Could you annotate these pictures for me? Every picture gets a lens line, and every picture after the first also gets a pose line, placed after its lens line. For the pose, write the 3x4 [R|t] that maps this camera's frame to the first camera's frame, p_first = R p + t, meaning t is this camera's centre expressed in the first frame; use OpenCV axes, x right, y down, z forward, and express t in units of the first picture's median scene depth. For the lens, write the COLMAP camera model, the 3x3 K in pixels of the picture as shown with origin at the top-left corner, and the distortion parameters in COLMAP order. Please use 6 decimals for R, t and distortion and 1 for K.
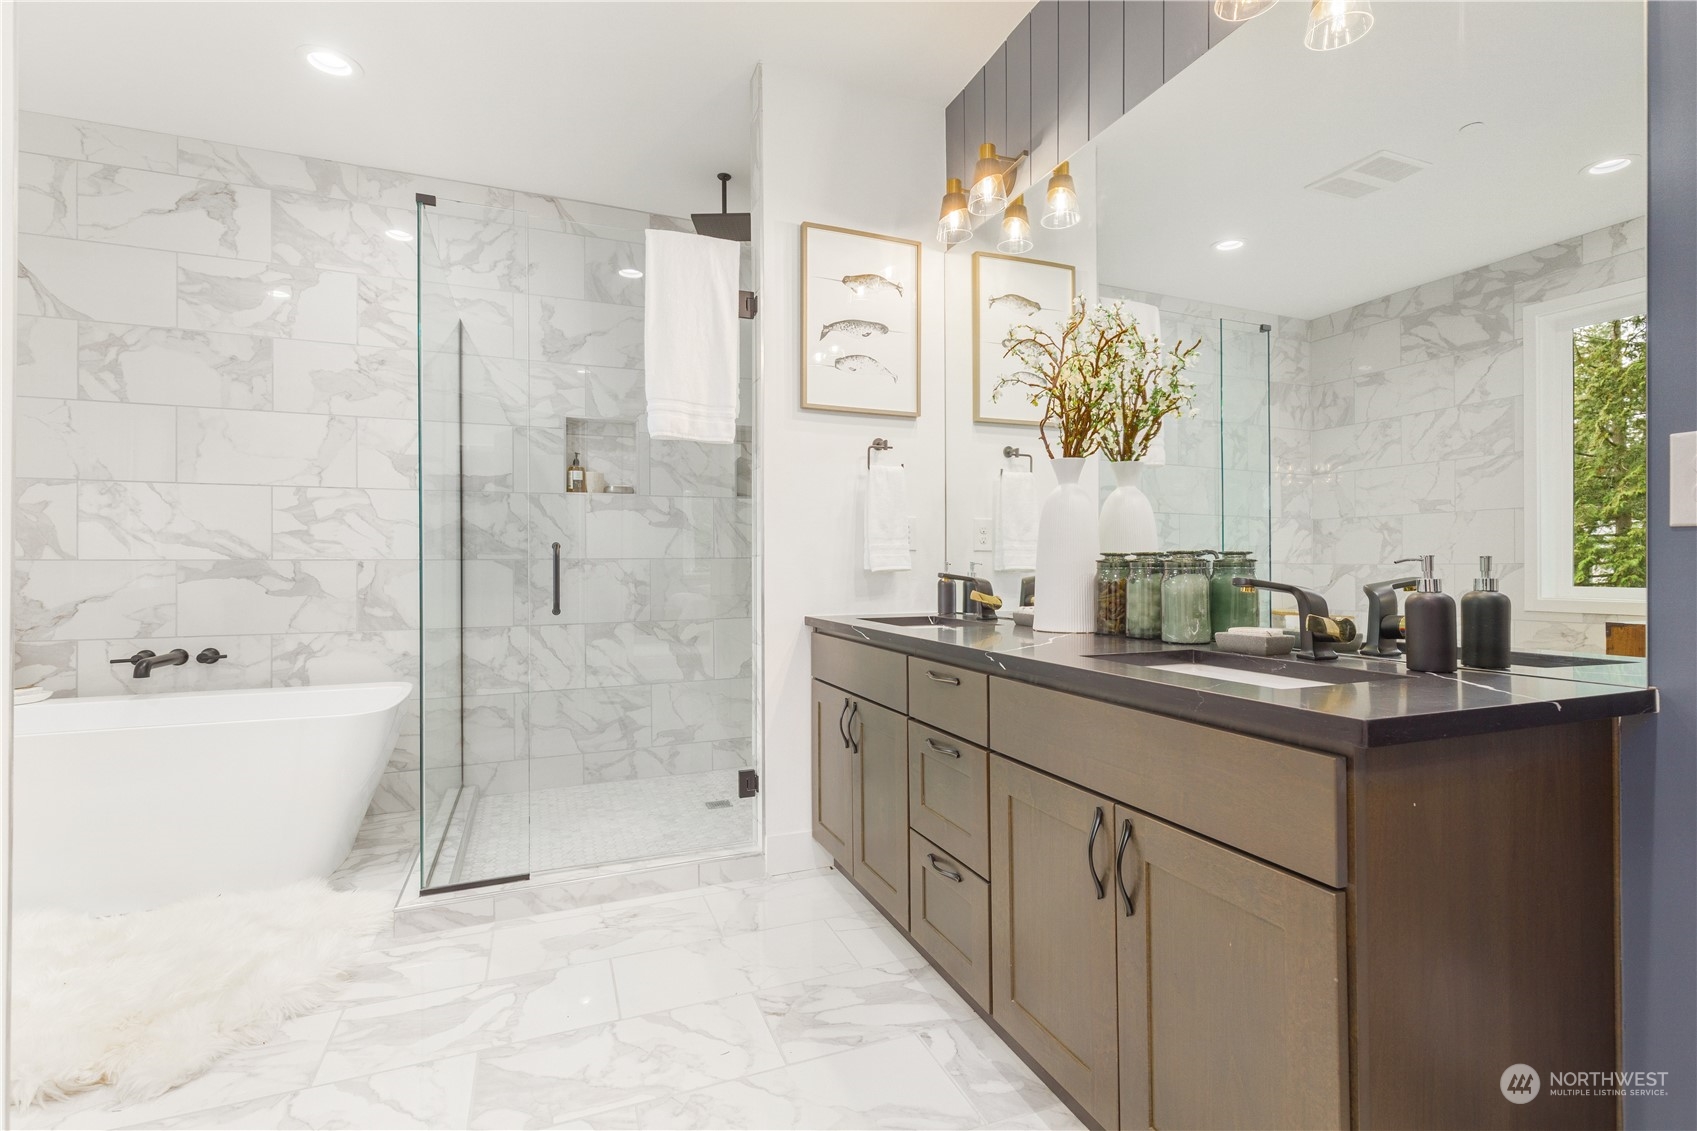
lens RADIAL K [[770.5, 0, 846.2], [0, 770.5, 564.4], [0, 0, 1]] dist [0.008236, -0.002048]
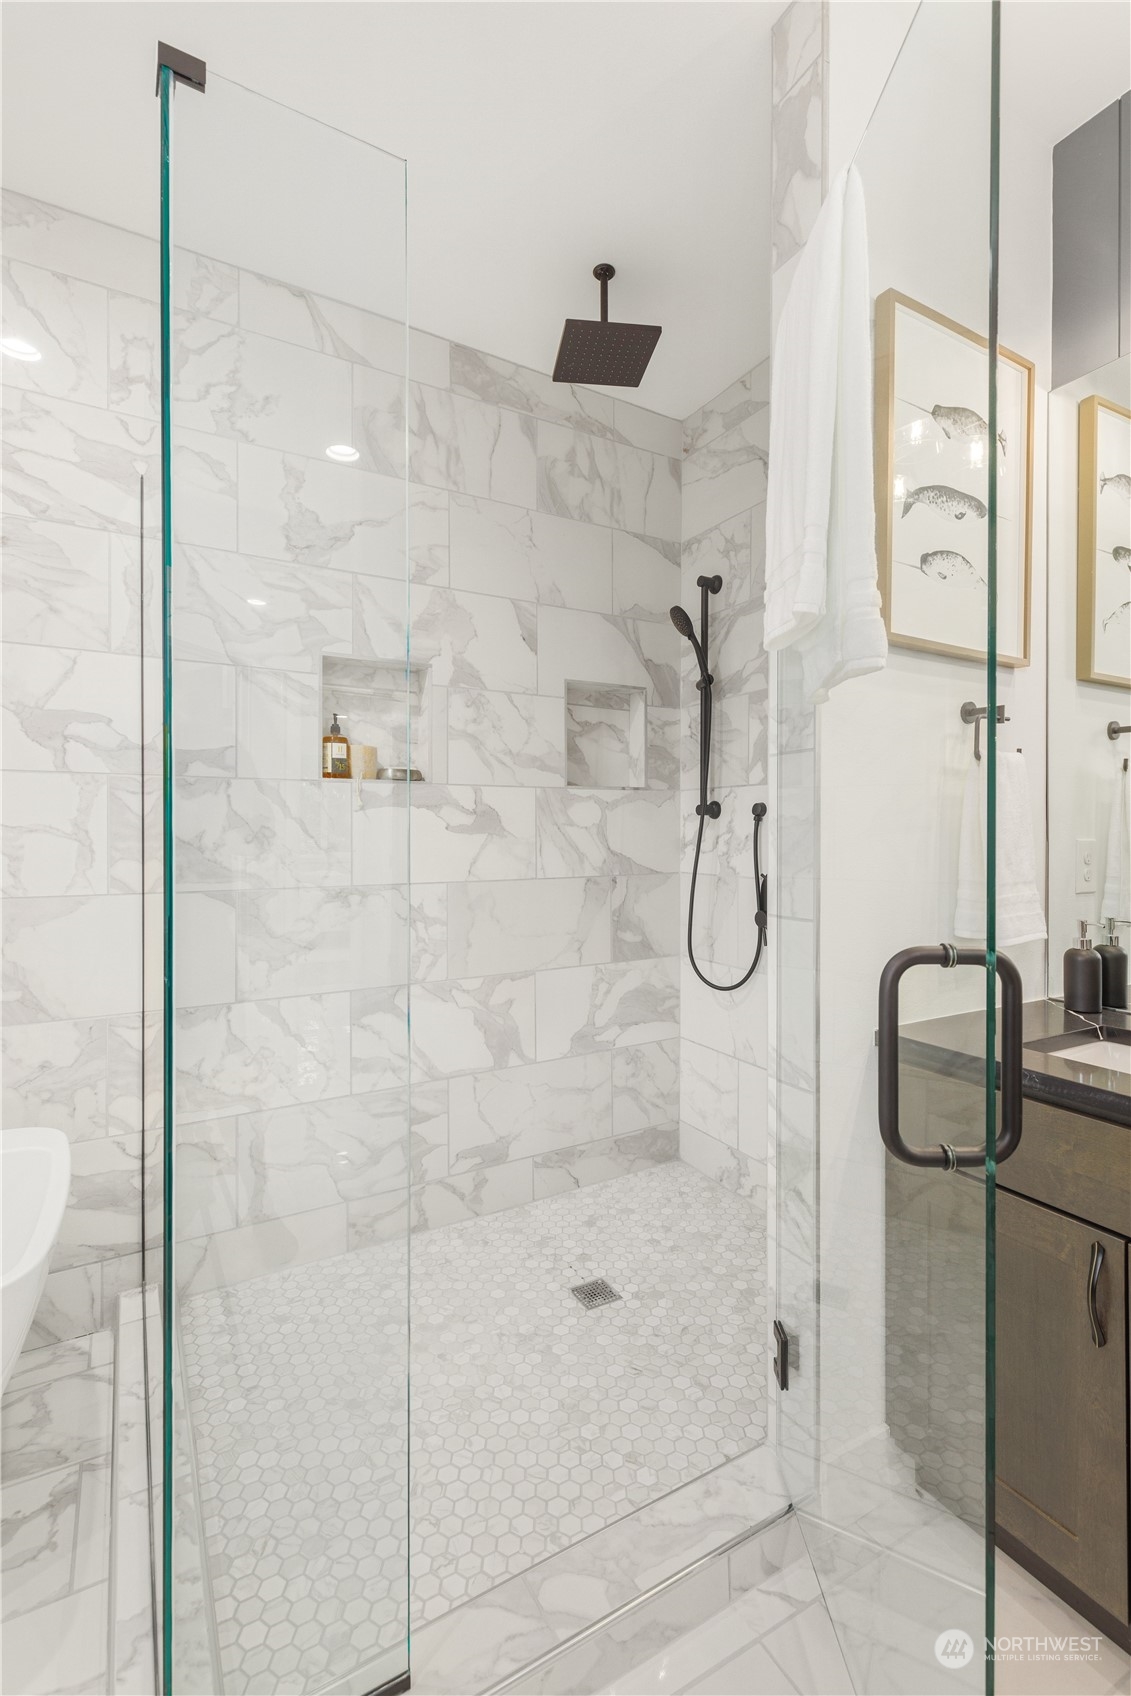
lens RADIAL K [[770.1, 0, 561.1], [0, 770.1, 835.8], [0, 0, 1]] dist [0.008236, -0.002048]
pose [[0.990910, 0.004185, 0.134458, -0.273056], [-0.004632, 0.999985, 0.003014, -0.053773], [-0.134443, -0.003610, 0.990915, 0.391412]]
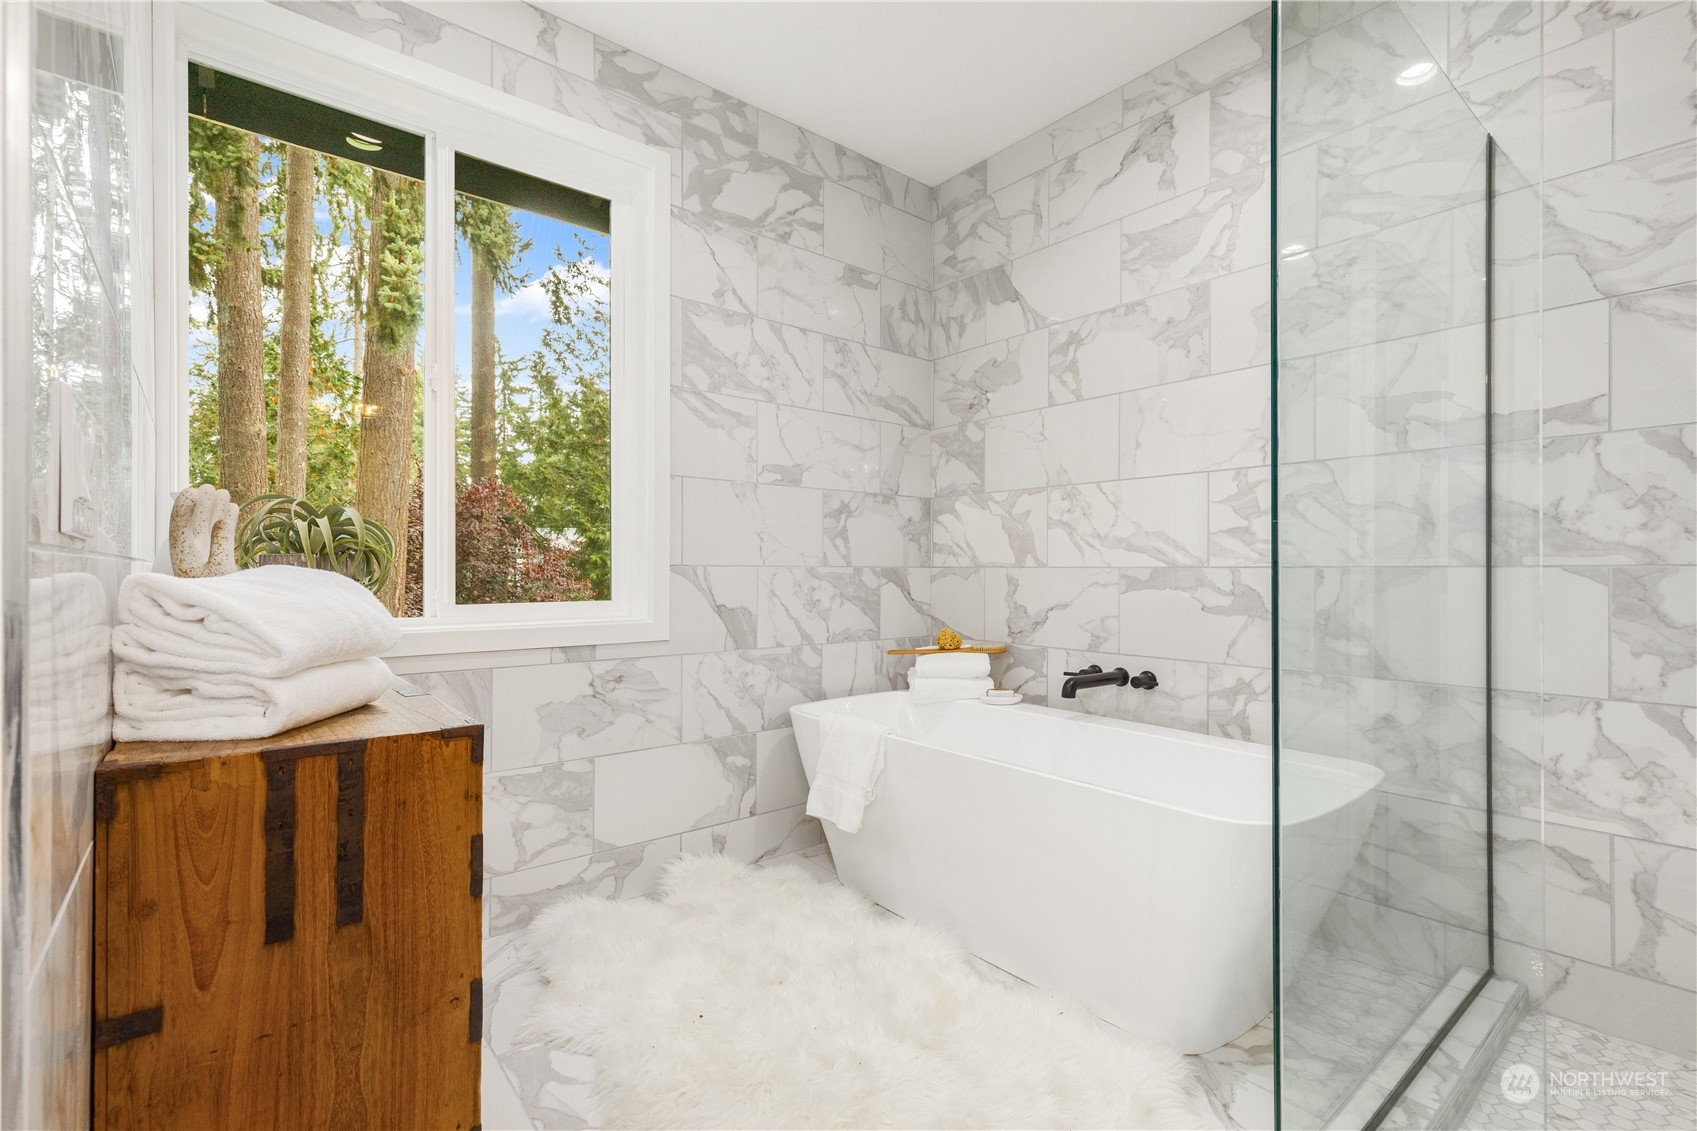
lens RADIAL K [[770.5, 0, 844.1], [0, 770.5, 568.1], [0, 0, 1]] dist [0.008236, -0.002048]
pose [[0.296051, 0.004258, -0.955163, -0.103449], [0.001233, 0.999988, 0.004840, -0.008478], [0.955171, -0.002611, 0.296042, 0.393965]]
